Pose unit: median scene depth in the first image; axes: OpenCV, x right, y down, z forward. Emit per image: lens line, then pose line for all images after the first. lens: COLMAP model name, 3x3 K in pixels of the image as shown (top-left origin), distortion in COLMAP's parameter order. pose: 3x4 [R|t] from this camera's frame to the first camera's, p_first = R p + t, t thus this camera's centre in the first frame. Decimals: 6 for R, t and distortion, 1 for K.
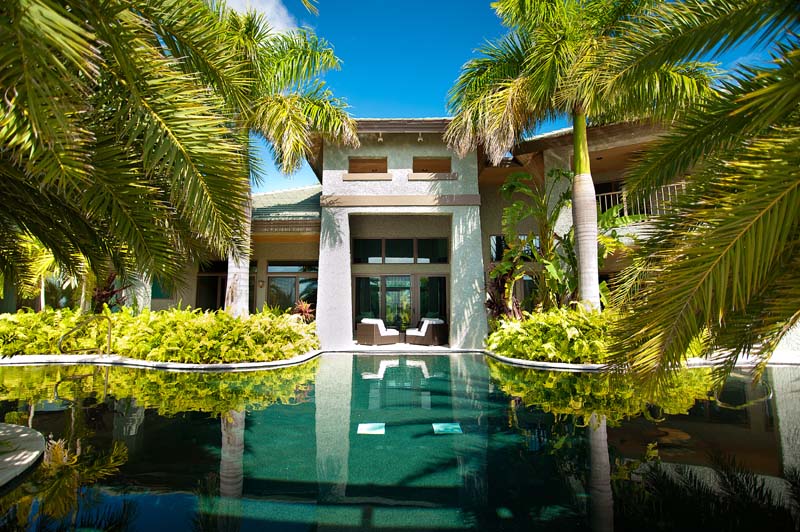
lens RADIAL K [[569.3, 0, 401.8], [0, 569.3, 268.1], [0, 0, 1]] dist [0.001891, 0.000039]
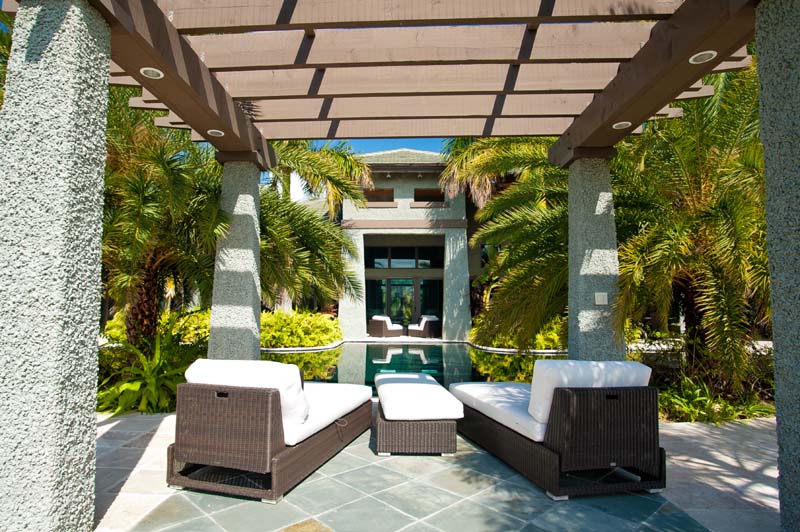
lens RADIAL K [[569.3, 0, 397.6], [0, 569.3, 264.5], [0, 0, 1]] dist [0.001891, 0.000039]
pose [[0.999905, 0.004253, -0.013143, -0.000041], [-0.004200, 0.999983, 0.004039, -0.032040], [0.013160, -0.003984, 0.999905, -0.269841]]
